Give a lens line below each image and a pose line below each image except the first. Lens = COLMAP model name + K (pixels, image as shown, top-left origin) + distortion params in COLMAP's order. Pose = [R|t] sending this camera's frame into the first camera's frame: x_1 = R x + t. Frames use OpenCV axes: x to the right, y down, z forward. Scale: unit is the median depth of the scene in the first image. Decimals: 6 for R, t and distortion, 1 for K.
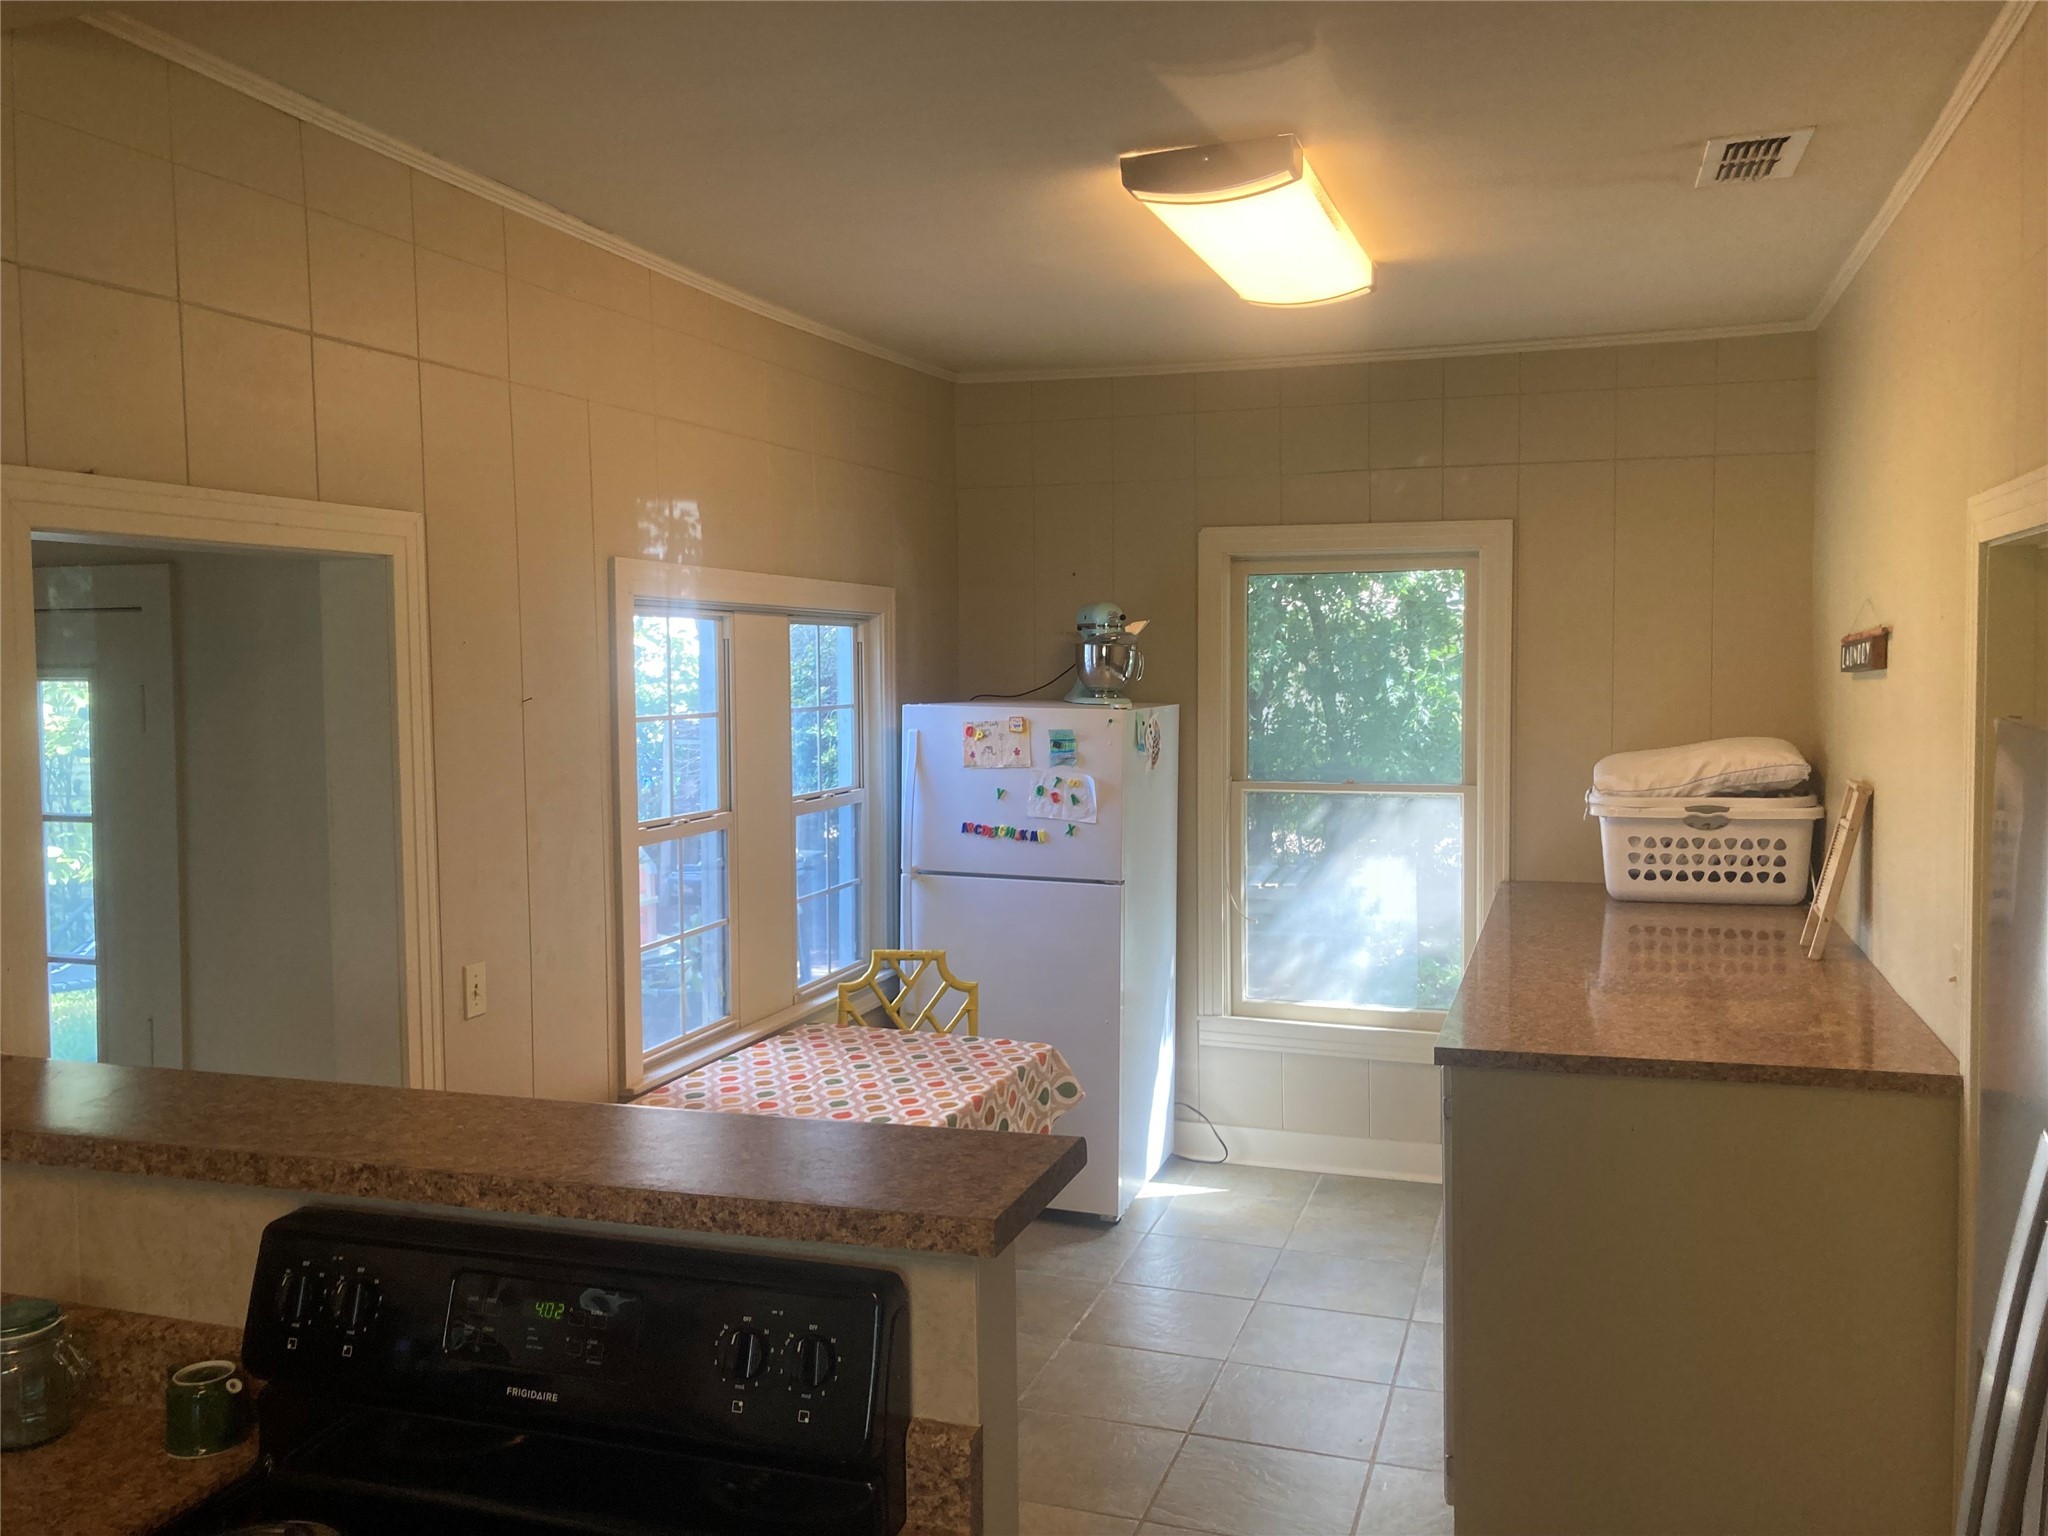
lens RADIAL K [[1674.8, 0, 1018.1], [0, 1674.8, 717.7], [0, 0, 1]] dist [-0.010525, 0.097685]
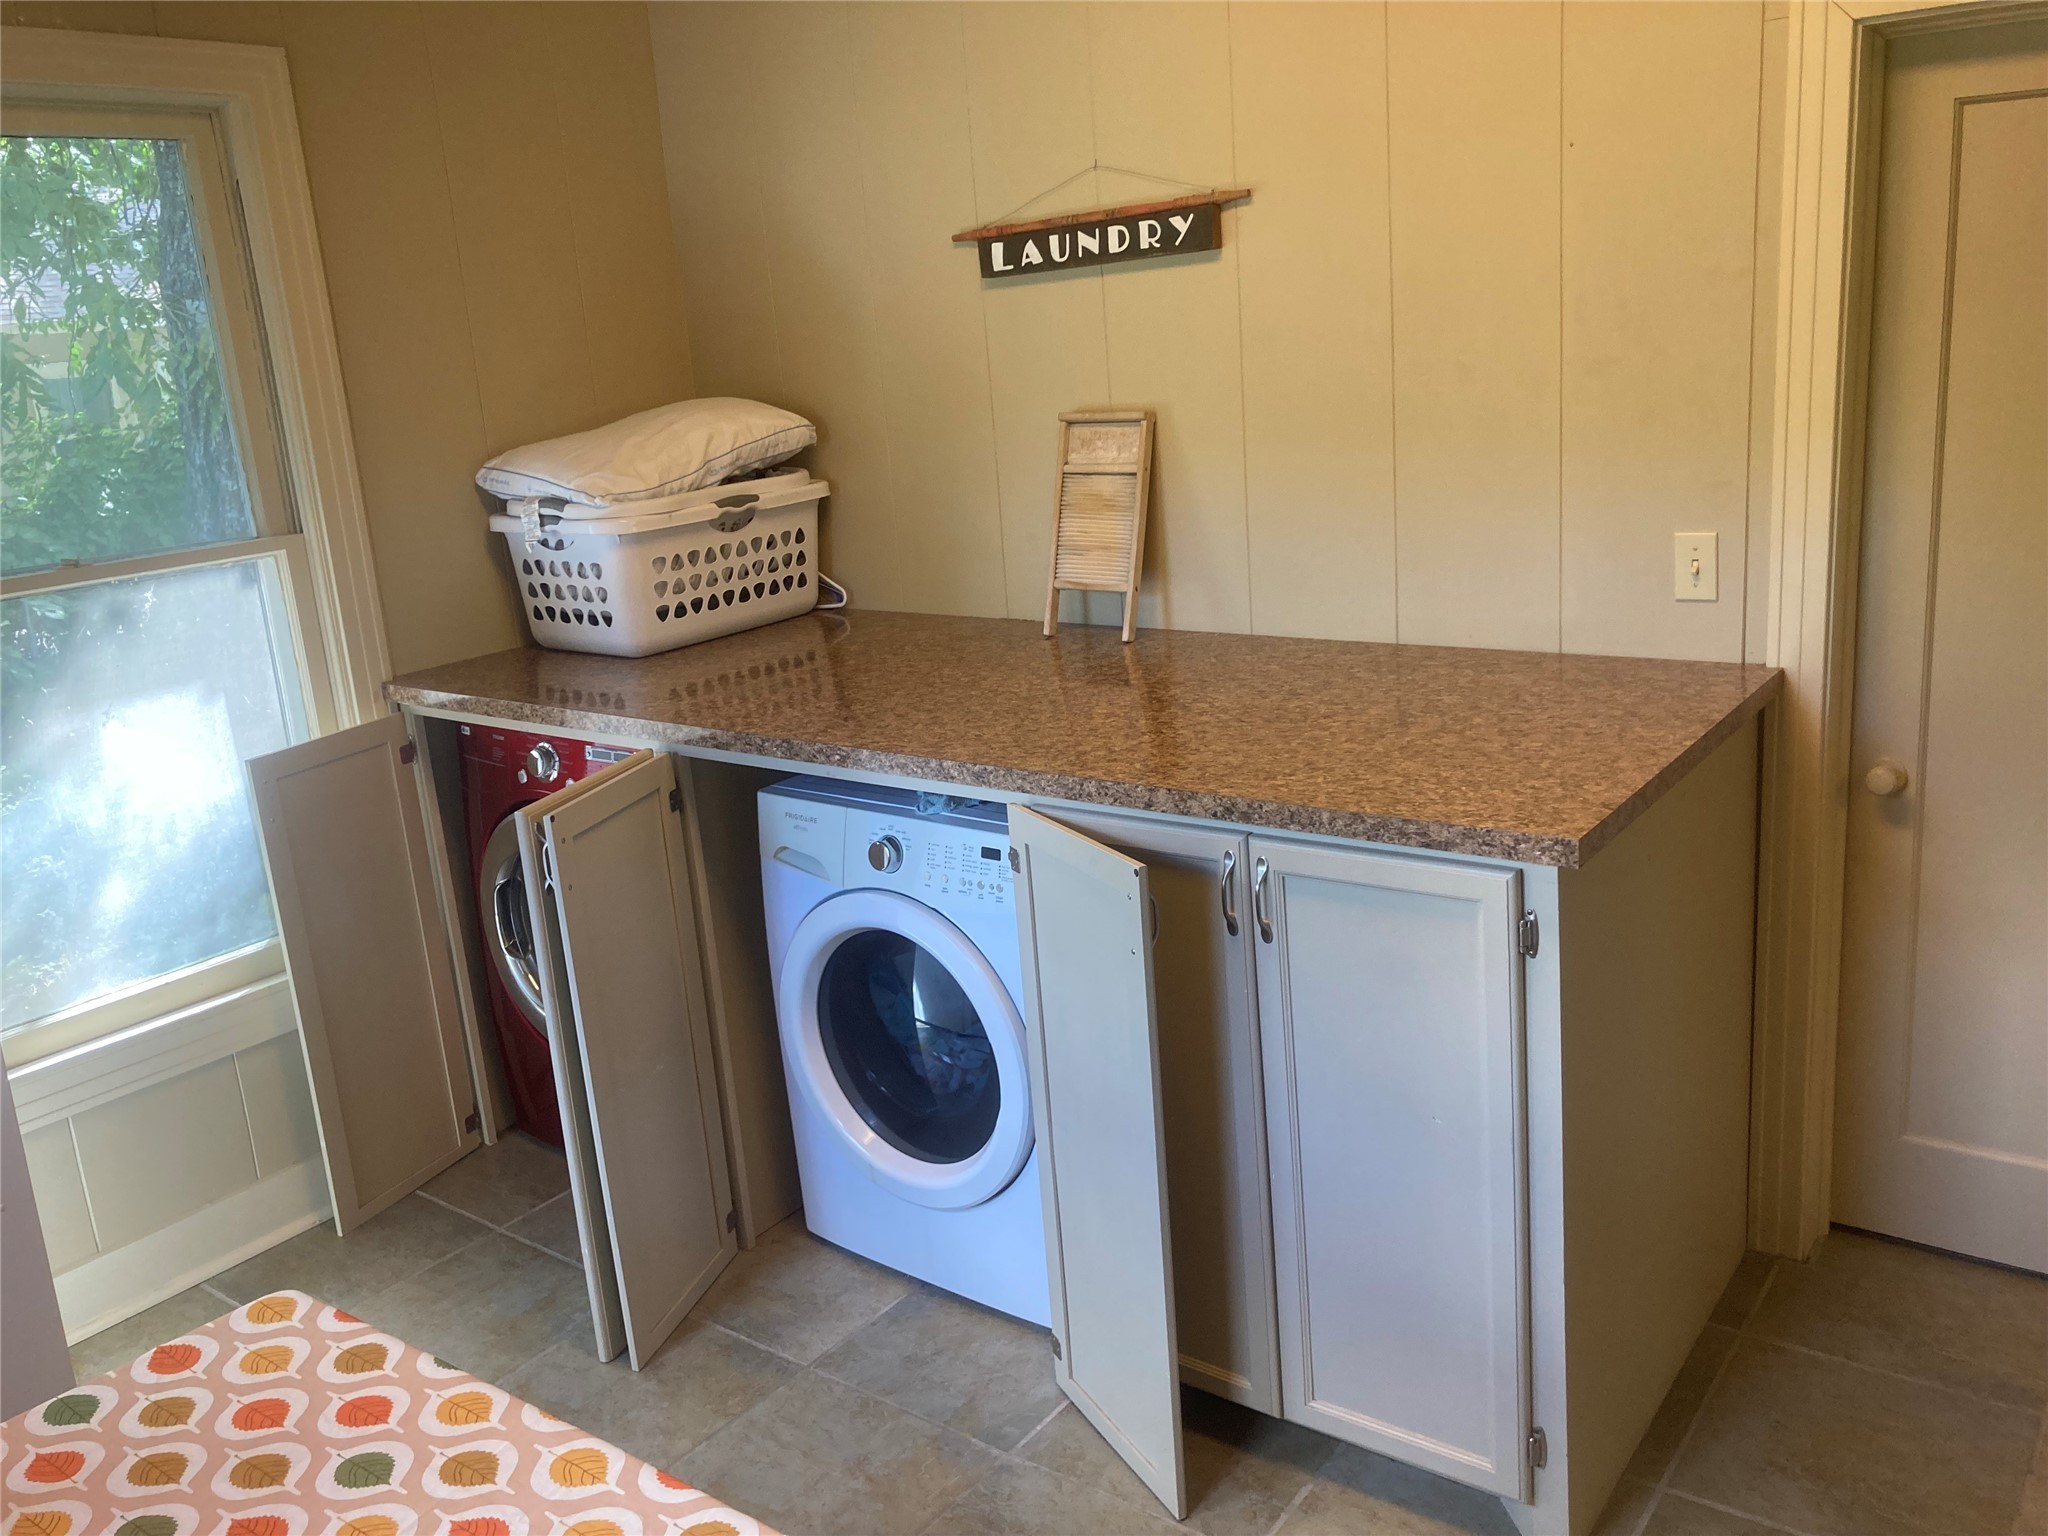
lens RADIAL K [[1674.8, 0, 1018.1], [0, 1674.8, 717.7], [0, 0, 1]] dist [-0.010525, 0.097685]
pose [[0.296485, -0.225926, 0.927930, -0.229827], [0.104928, 0.973440, 0.203481, 0.012093], [-0.949256, 0.037037, 0.312316, 0.661710]]
